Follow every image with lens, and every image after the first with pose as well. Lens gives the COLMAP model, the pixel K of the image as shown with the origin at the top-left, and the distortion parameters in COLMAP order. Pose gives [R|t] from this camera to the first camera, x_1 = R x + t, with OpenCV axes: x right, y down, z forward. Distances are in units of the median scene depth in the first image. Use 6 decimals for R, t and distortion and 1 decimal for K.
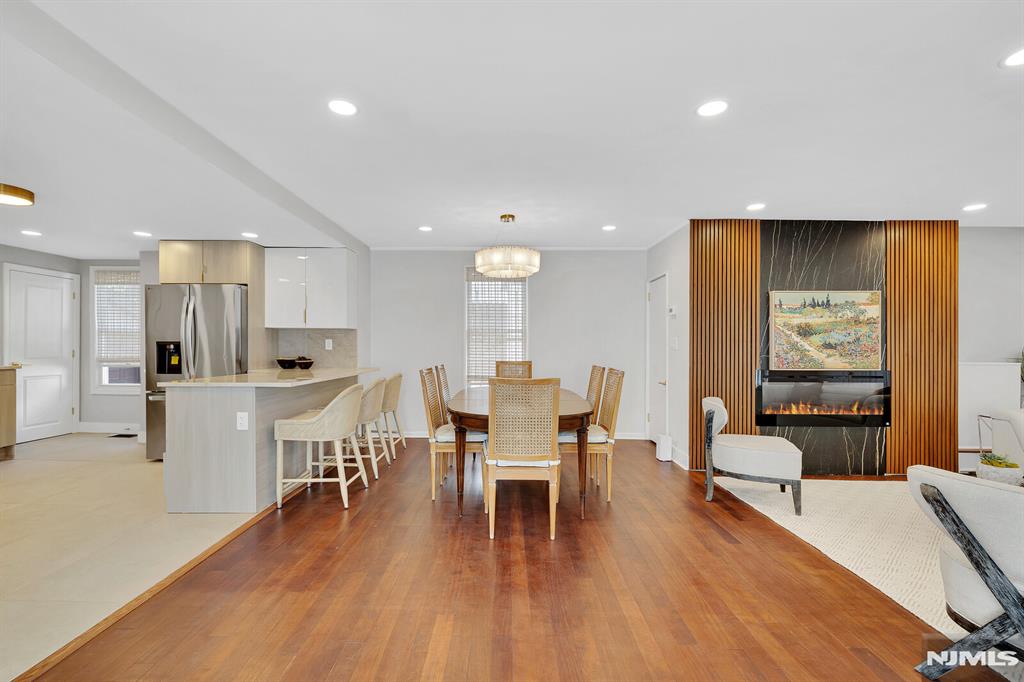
lens RADIAL K [[440.7, 0, 497.0], [0, 440.7, 347.5], [0, 0, 1]] dist [-0.001000, -0.000090]
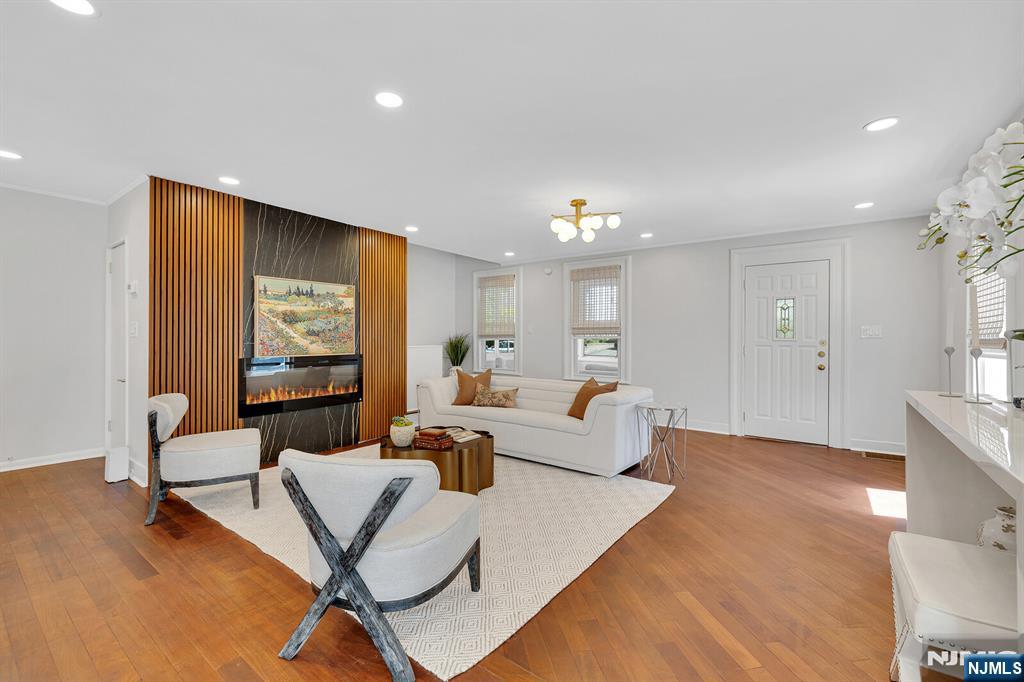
lens RADIAL K [[432.8, 0, 511.1], [0, 432.8, 336.4], [0, 0, 1]] dist [0.000380, 0.000208]
pose [[0.577790, -0.001786, 0.816183, 0.175794], [-0.000793, 0.999996, 0.002750, 0.001439], [-0.816185, -0.002236, 0.577787, 0.001519]]
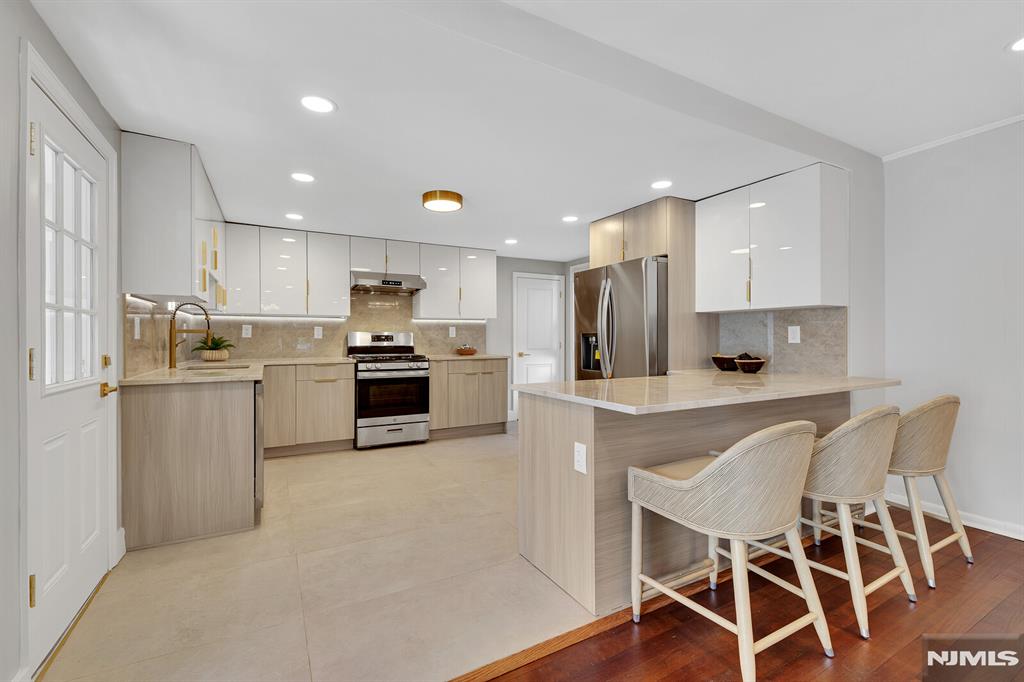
lens RADIAL K [[437.8, 0, 509.6], [0, 437.8, 339.6], [0, 0, 1]] dist [-0.002067, -0.000065]
pose [[0.497907, -0.003775, -0.867222, -0.063913], [0.003190, 0.999992, -0.002522, 0.000452], [0.867225, -0.001511, 0.497915, 0.437053]]
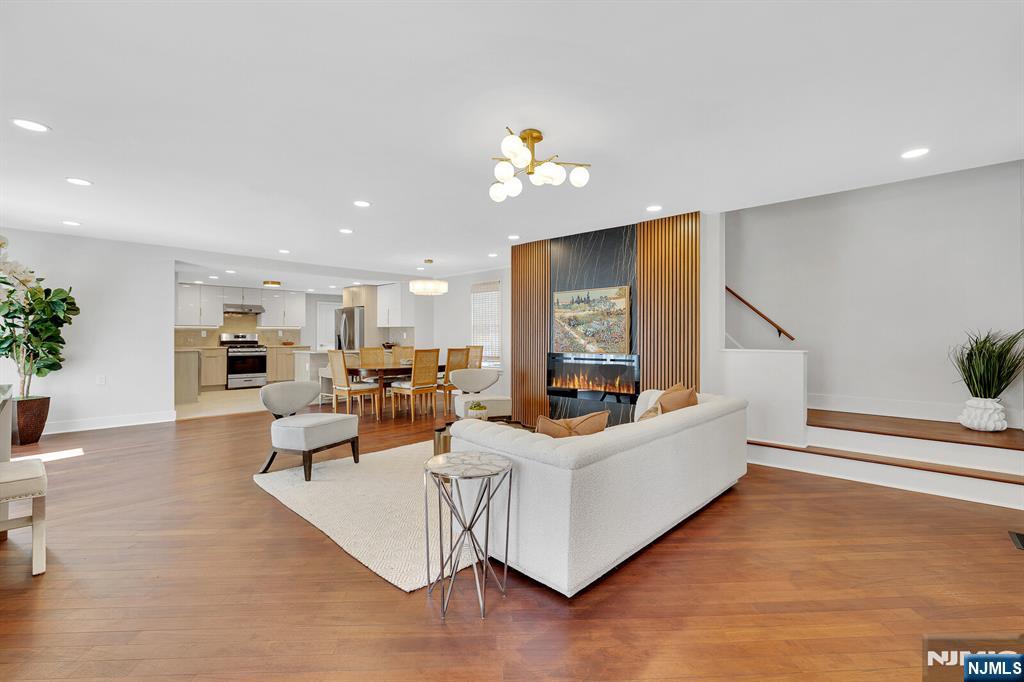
lens RADIAL K [[447.2, 0, 509.5], [0, 447.2, 331.9], [0, 0, 1]] dist [-0.002233, -0.000370]
pose [[0.738713, -0.012598, -0.673902, 1.427484], [0.004275, 0.999893, -0.014007, 0.007115], [0.674006, 0.007466, 0.738688, -0.070563]]
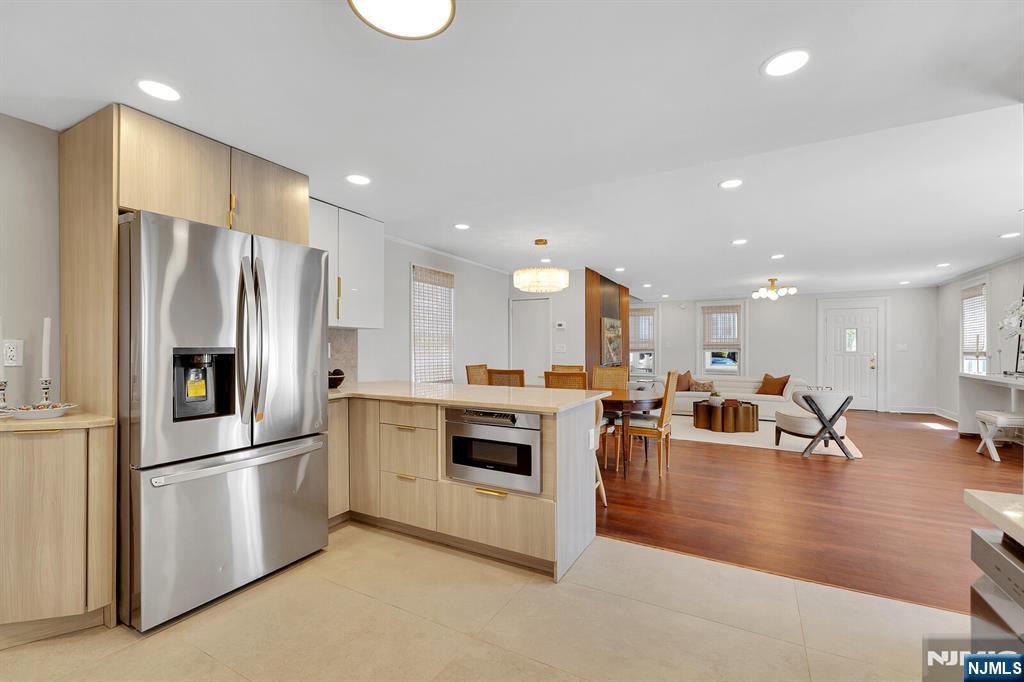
lens RADIAL K [[436.7, 0, 509.5], [0, 436.7, 348.8], [0, 0, 1]] dist [-0.001770, -0.000040]
pose [[0.472913, -0.004697, 0.881097, -1.039220], [0.001845, 0.999989, 0.004340, -0.014867], [-0.881107, -0.000427, 0.472916, 0.525901]]
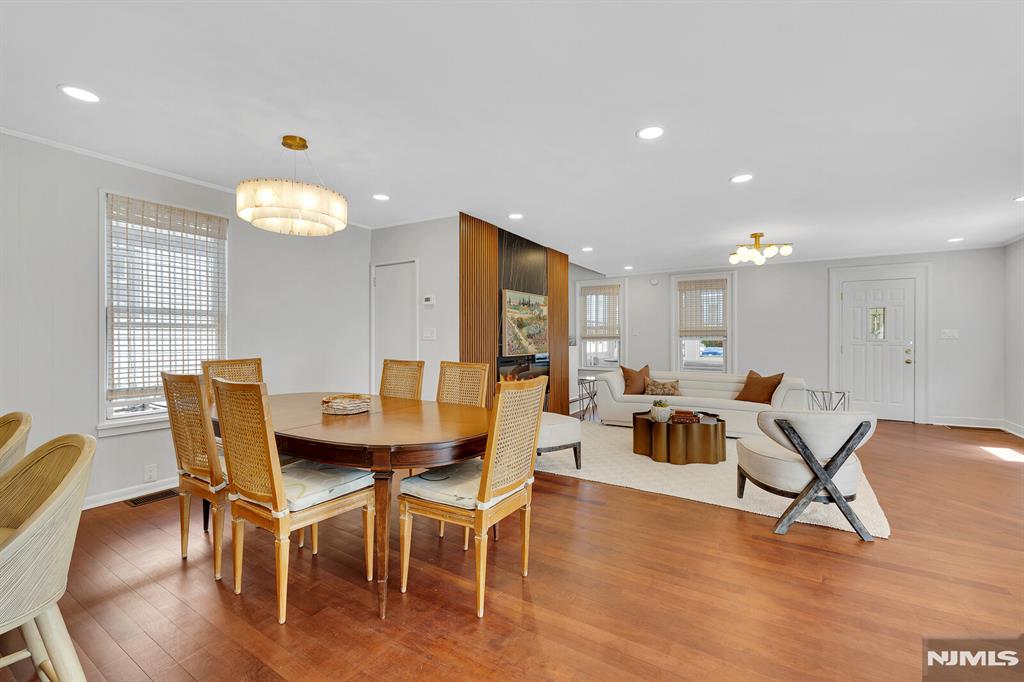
lens RADIAL K [[431.2, 0, 513.8], [0, 431.2, 336.9], [0, 0, 1]] dist [0.000301, -0.000013]
pose [[0.511581, -0.002270, 0.859232, -0.360078], [0.001946, 0.999997, 0.001483, -0.002887], [-0.859233, 0.000914, 0.511584, 0.390287]]
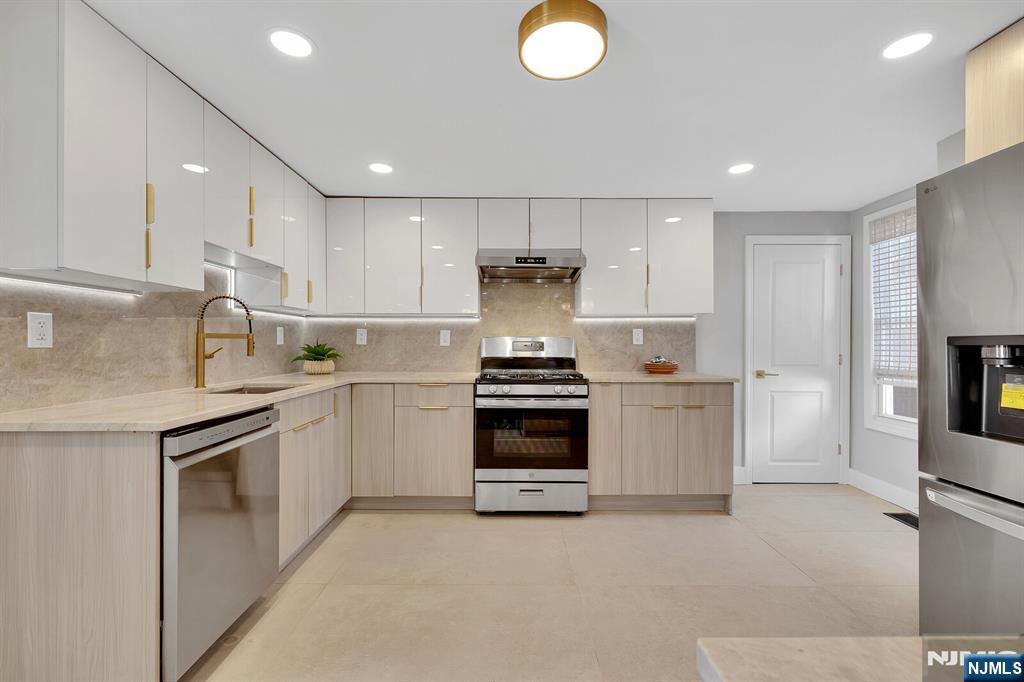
lens RADIAL K [[434.0, 0, 509.2], [0, 434.0, 346.3], [0, 0, 1]] dist [-0.001901, -0.000152]
pose [[0.026201, -0.002731, -0.999653, -0.463742], [-0.002149, 0.999994, -0.002789, -0.004486], [0.999654, 0.002221, 0.026195, 0.675523]]
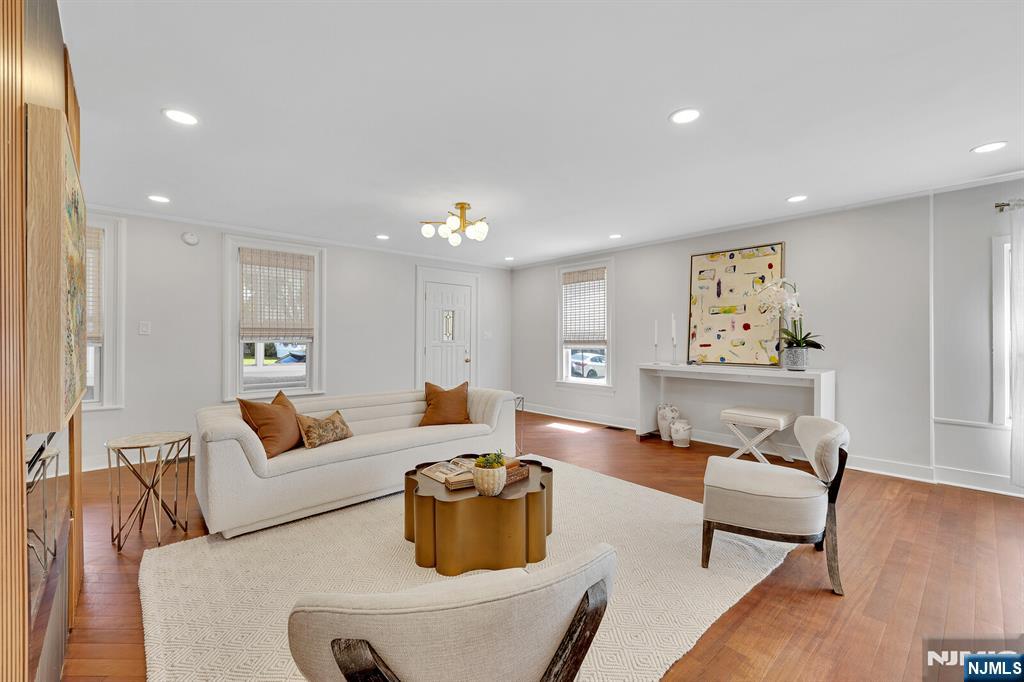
lens RADIAL K [[432.8, 0, 511.1], [0, 432.8, 336.4], [0, 0, 1]] dist [0.000380, 0.000208]
pose [[-0.687245, -0.000081, 0.726426, 0.271516], [-0.002518, 0.999994, -0.002271, -0.002390], [-0.726421, -0.003390, -0.687241, 0.985987]]
